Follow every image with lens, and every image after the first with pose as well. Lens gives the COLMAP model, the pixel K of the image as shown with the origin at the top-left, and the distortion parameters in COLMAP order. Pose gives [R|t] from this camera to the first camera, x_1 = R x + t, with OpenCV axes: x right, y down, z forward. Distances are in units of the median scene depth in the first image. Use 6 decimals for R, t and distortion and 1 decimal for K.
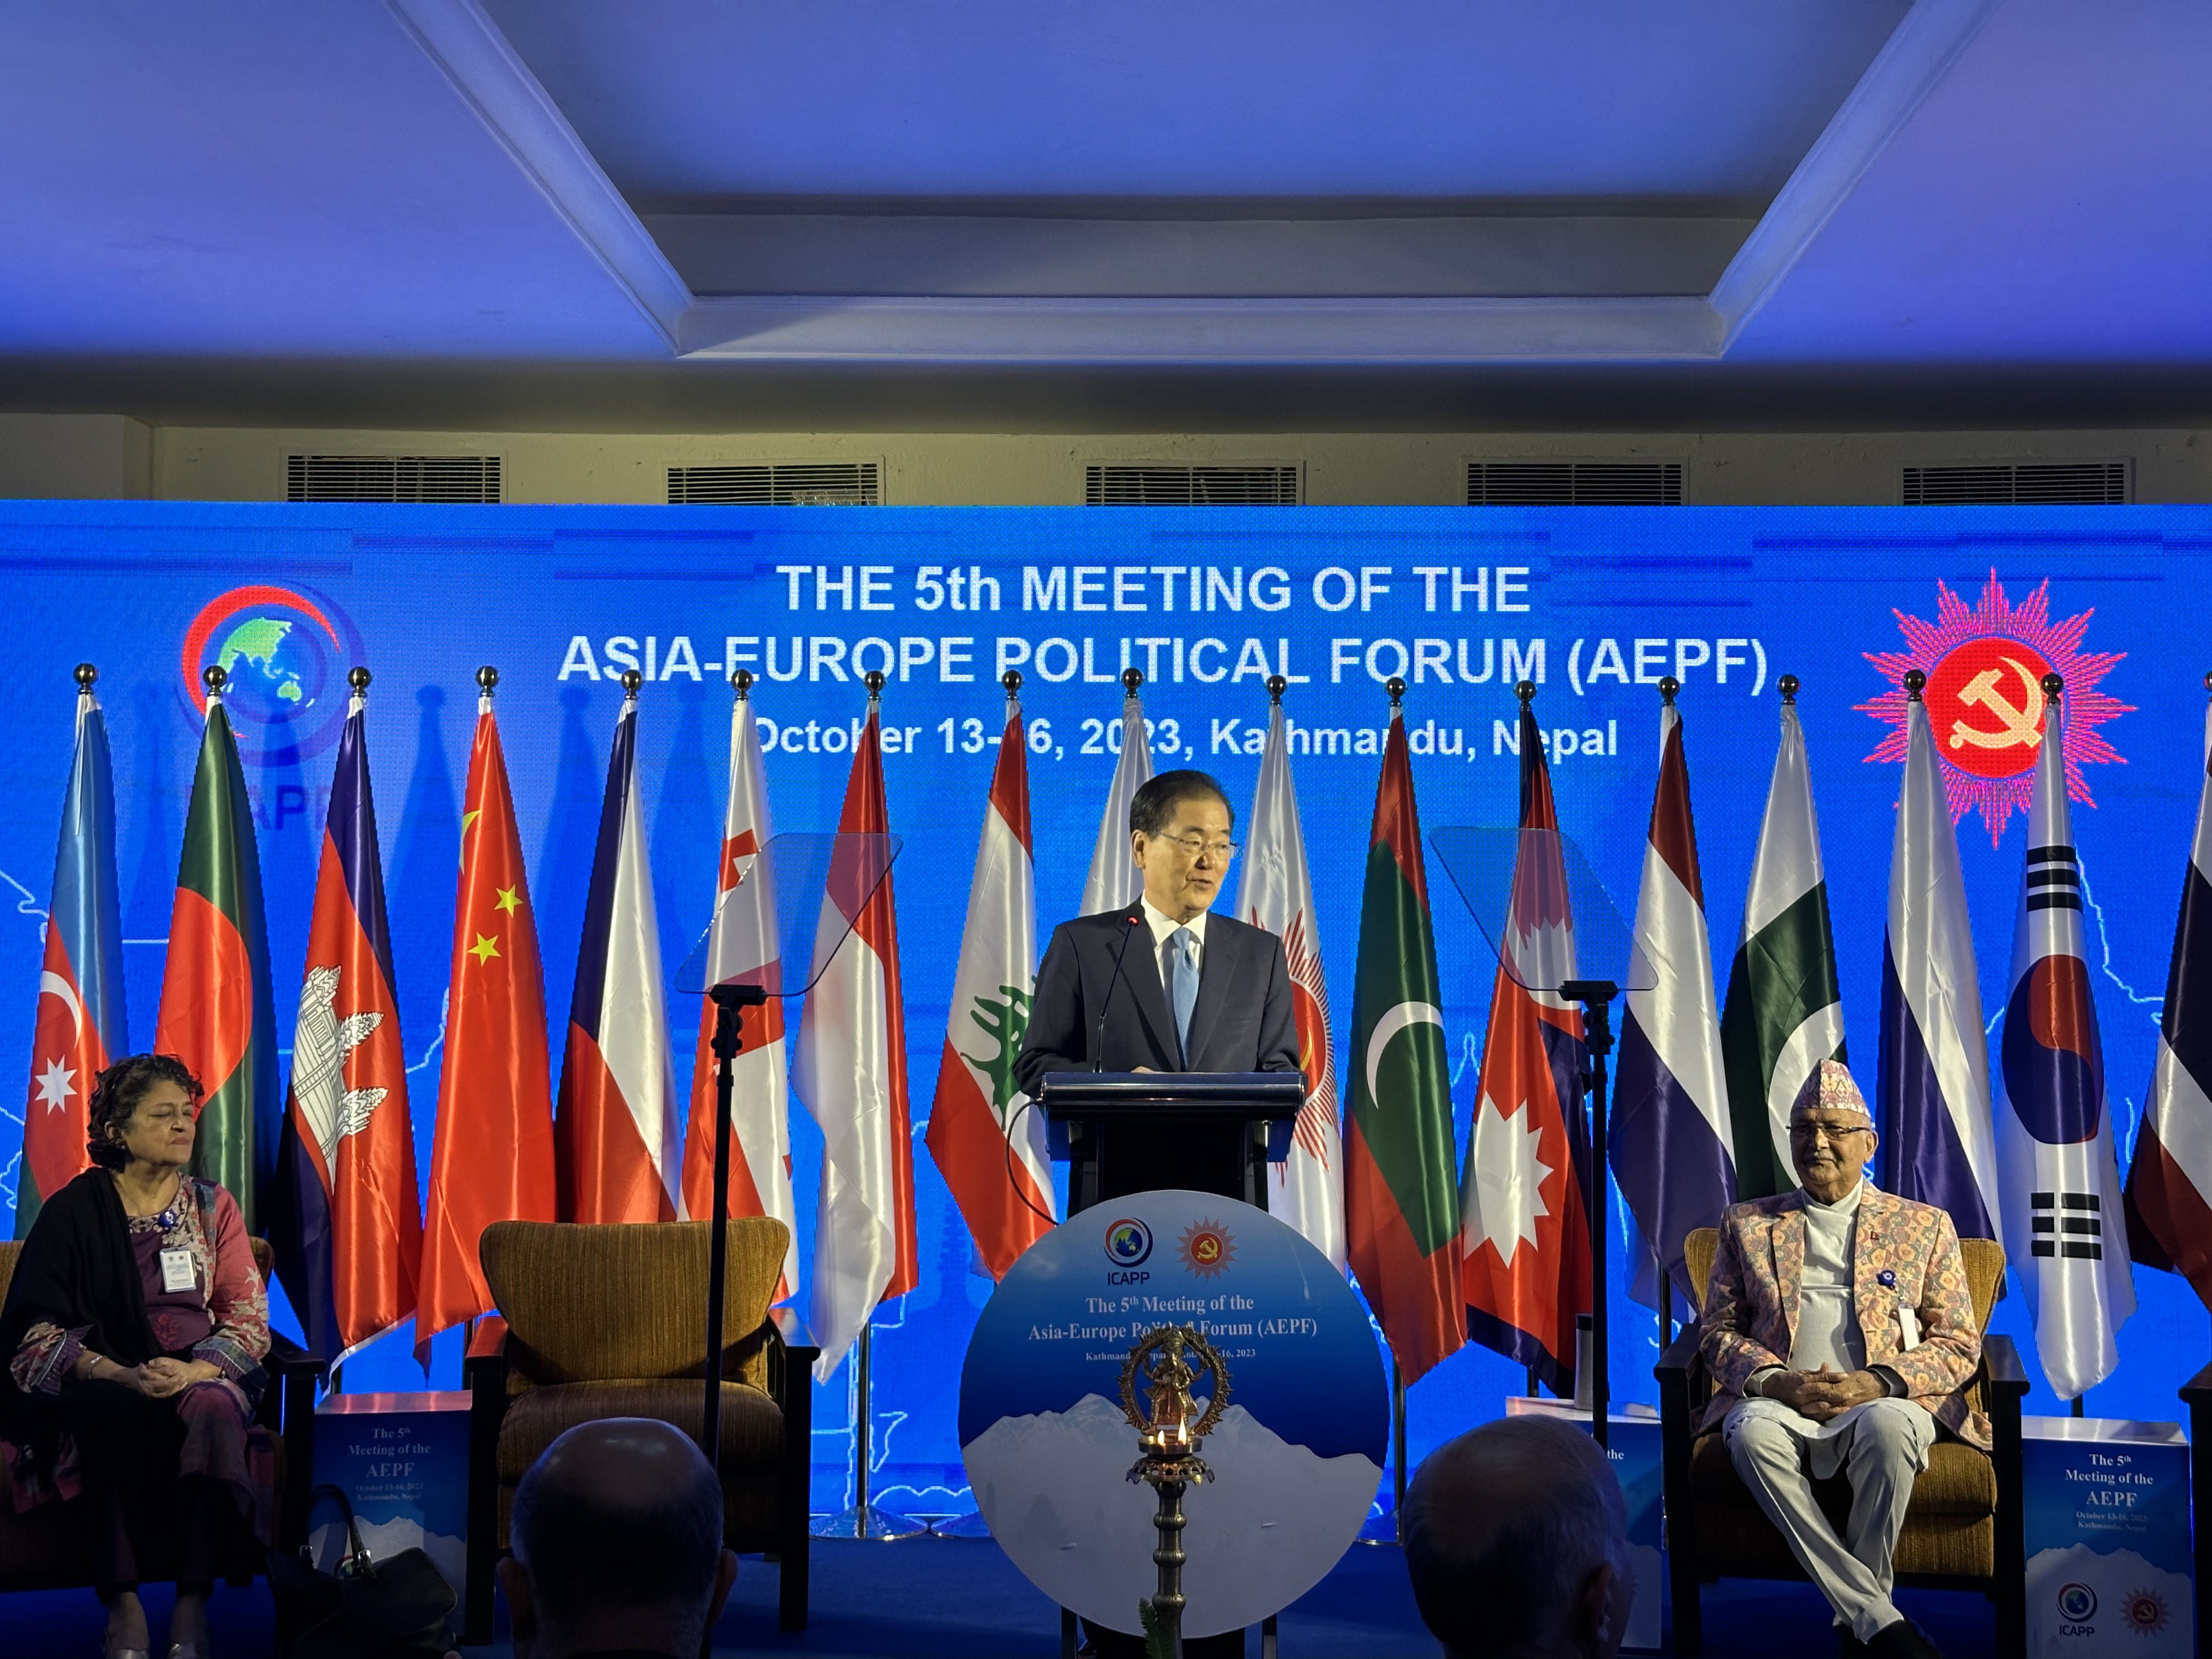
lens RADIAL K [[3068.2, 0, 1097.9], [0, 3068.2, 793.9], [0, 0, 1]] dist [0.124557, 0.000000]
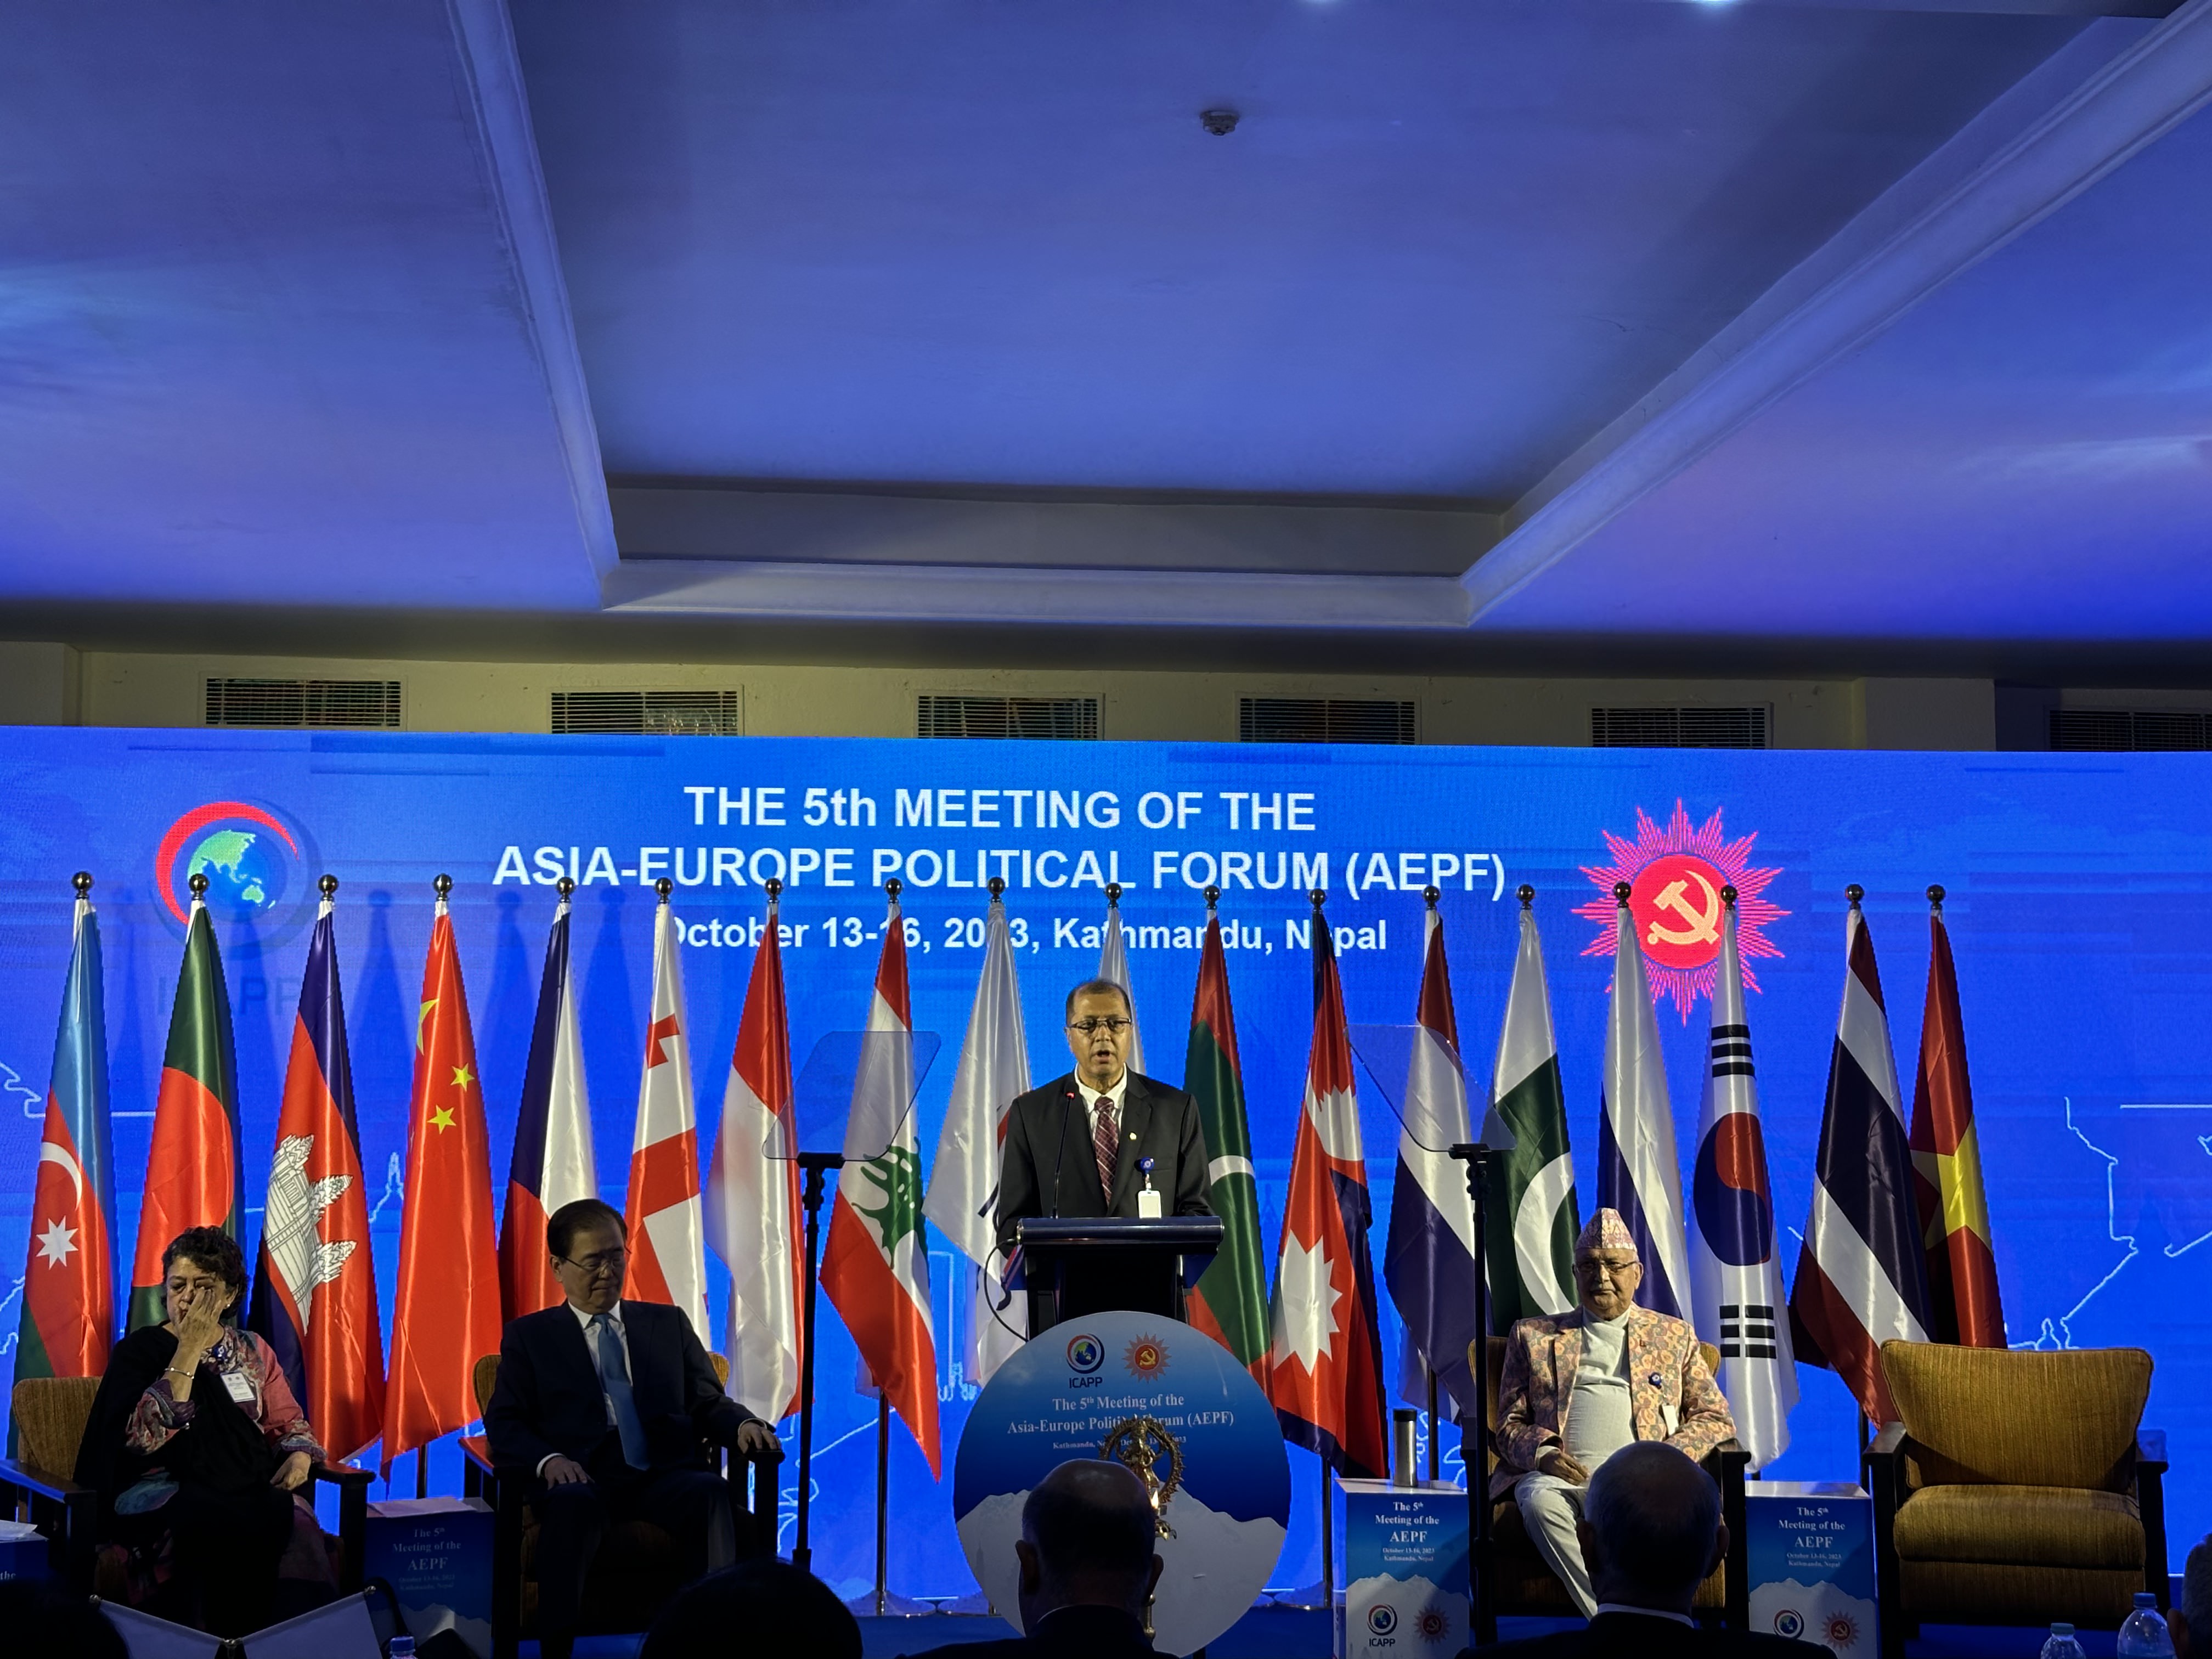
lens RADIAL K [[3068.2, 0, 1085.2], [0, 3068.2, 813.9], [0, 0, 1]] dist [0.124557, 0.000000]
pose [[0.989508, 0.006288, 0.144344, -0.127442], [-0.000586, 0.999219, -0.039517, -0.018453], [-0.144479, 0.039018, 0.988738, -0.187162]]
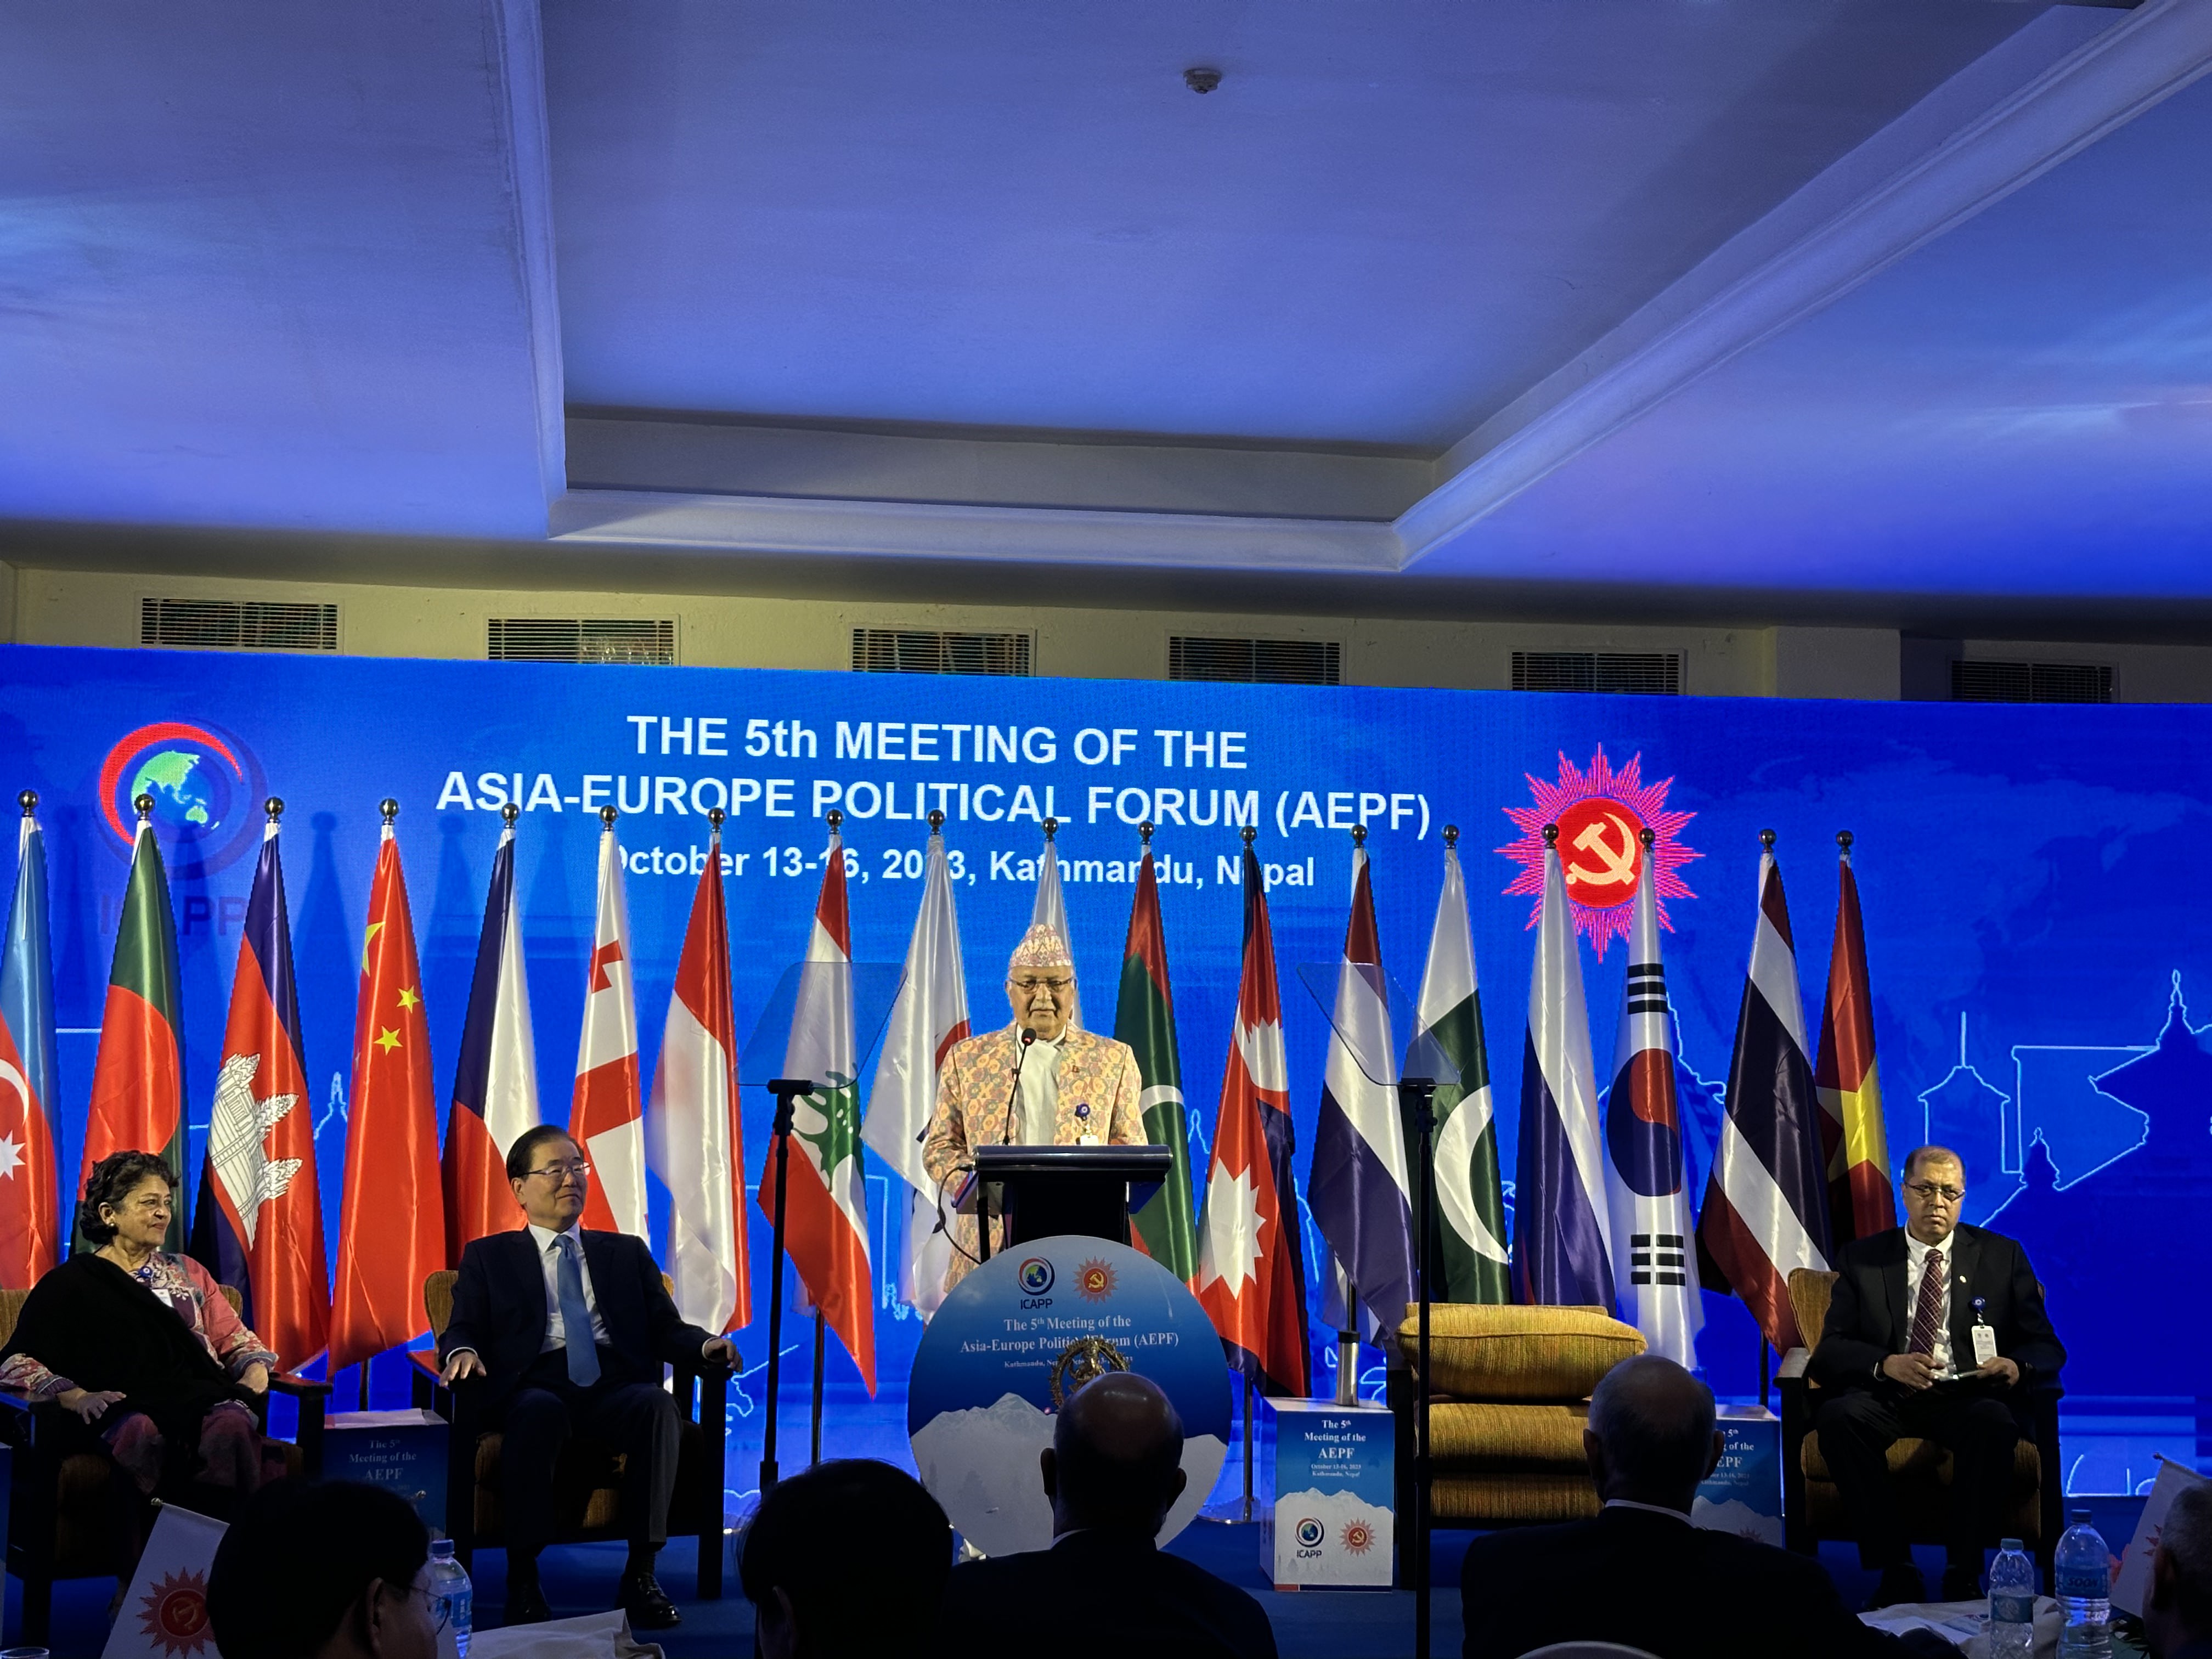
lens RADIAL K [[3068.2, 0, 1074.4], [0, 3068.2, 835.3], [0, 0, 1]] dist [0.124557, 0.000000]
pose [[0.982882, 0.016366, 0.183506, -0.158302], [-0.015106, 0.999852, -0.008262, -0.021823], [-0.183614, 0.005349, 0.982984, -0.205405]]
